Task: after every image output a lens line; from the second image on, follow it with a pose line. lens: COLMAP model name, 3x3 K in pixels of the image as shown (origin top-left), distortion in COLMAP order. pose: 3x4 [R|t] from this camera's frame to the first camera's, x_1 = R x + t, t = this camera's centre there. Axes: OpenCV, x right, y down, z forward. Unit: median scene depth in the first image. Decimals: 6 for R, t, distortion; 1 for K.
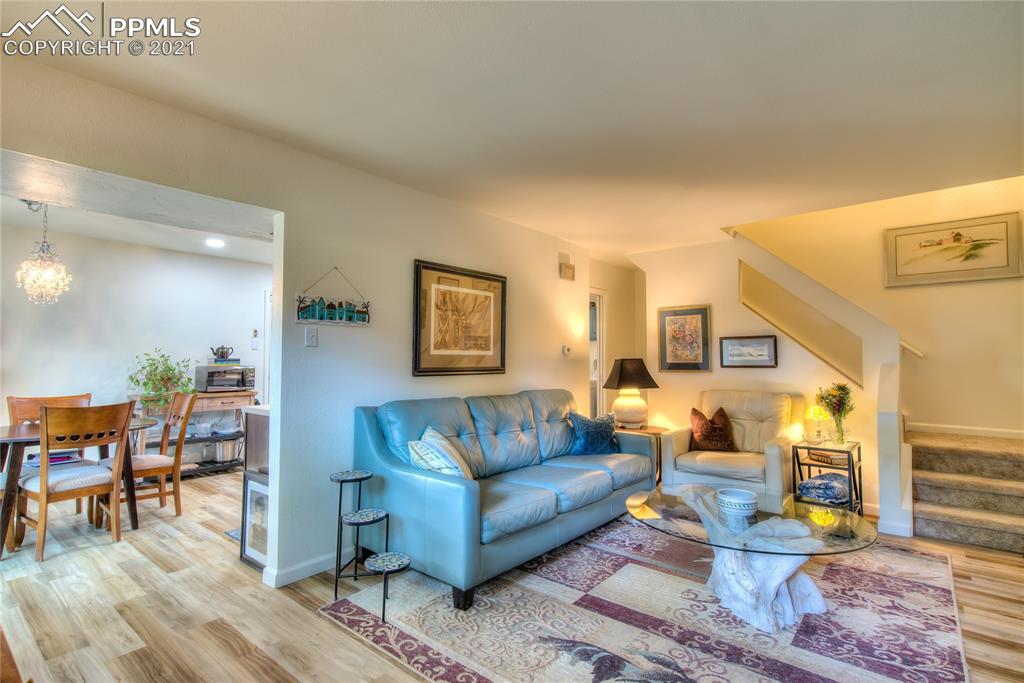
lens RADIAL K [[494.7, 0, 511.8], [0, 494.7, 338.5], [0, 0, 1]] dist [0.019816, 0.001341]
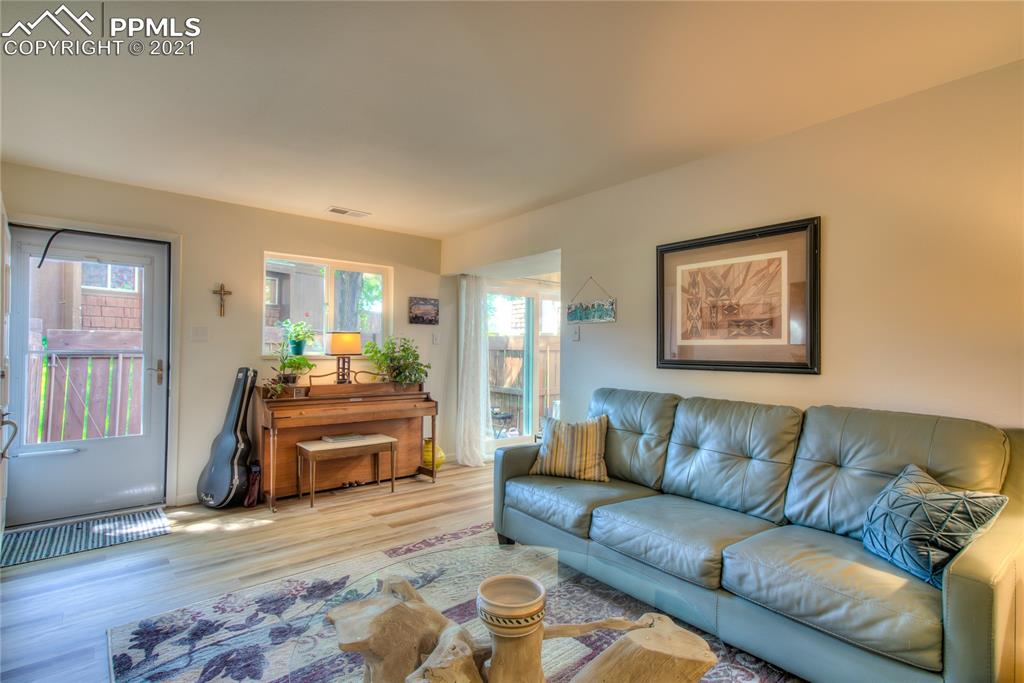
lens RADIAL K [[494.6, 0, 512.0], [0, 494.6, 341.5], [0, 0, 1]] dist [0.028728, 0.000667]
pose [[-0.171597, -0.019241, -0.984979, 0.777273], [0.032660, 0.999149, -0.025207, 0.038631], [0.984626, -0.036495, -0.170822, 0.854087]]
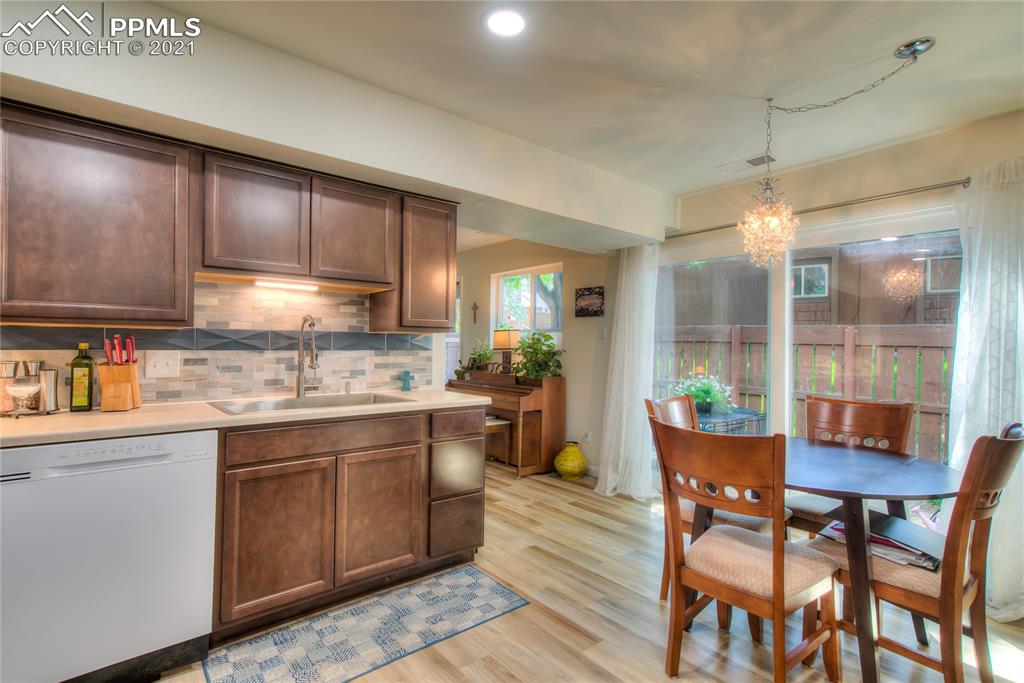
lens RADIAL K [[497.5, 0, 512.9], [0, 497.5, 340.0], [0, 0, 1]] dist [0.032509, 0.000769]
pose [[-0.984548, -0.008791, 0.174895, -0.669949], [-0.018237, 0.998456, -0.052478, 0.076347], [-0.174164, -0.054856, -0.983188, 1.686814]]
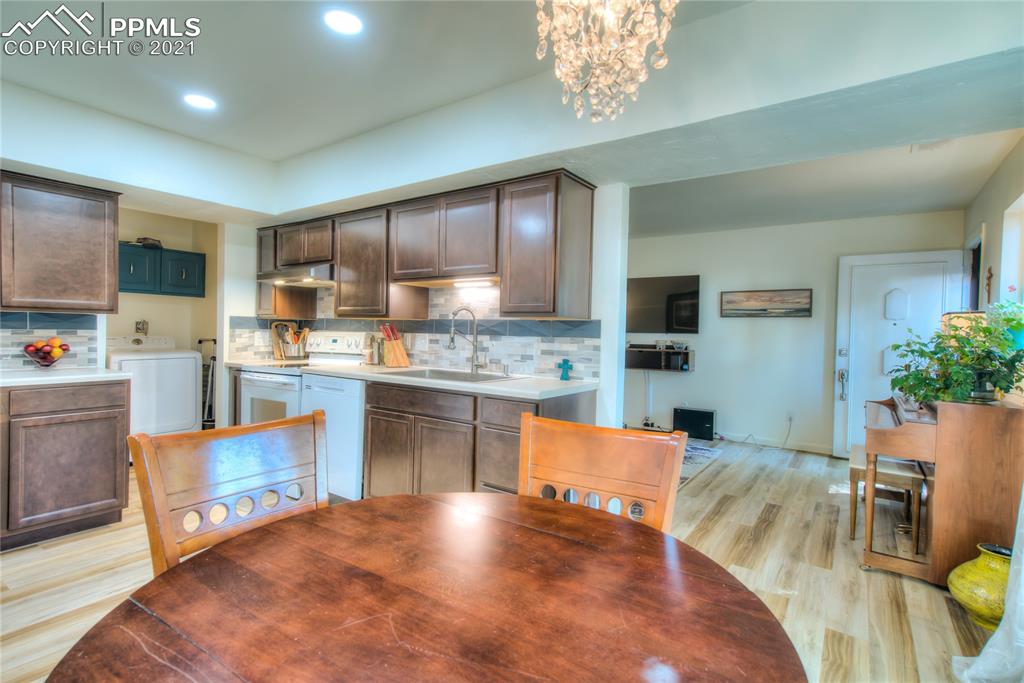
lens RADIAL K [[494.7, 0, 511.8], [0, 494.7, 338.5], [0, 0, 1]] dist [0.019816, 0.001341]
pose [[-0.087824, -0.015863, 0.996010, -1.146528], [-0.067152, 0.997693, 0.009969, 0.051230], [-0.993870, -0.066009, -0.088686, 1.024939]]
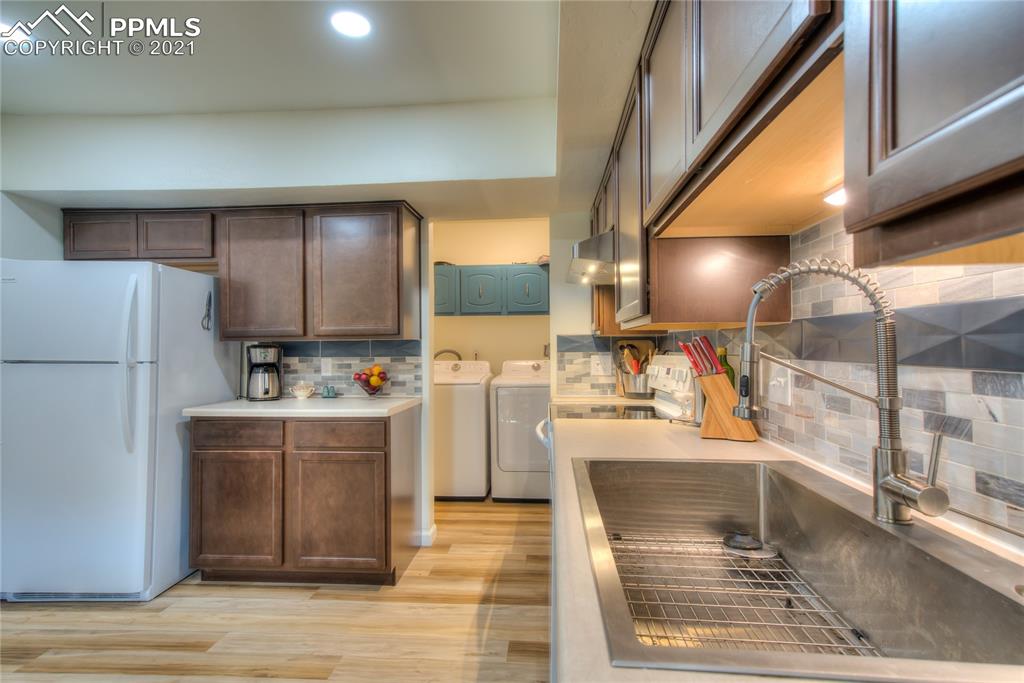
lens RADIAL K [[494.6, 0, 512.0], [0, 494.6, 341.5], [0, 0, 1]] dist [0.028728, 0.000667]
pose [[0.814178, -0.000598, 0.580615, -0.509384], [-0.019493, 0.999408, 0.028364, 0.043054], [-0.580288, -0.034411, 0.813684, 0.922996]]
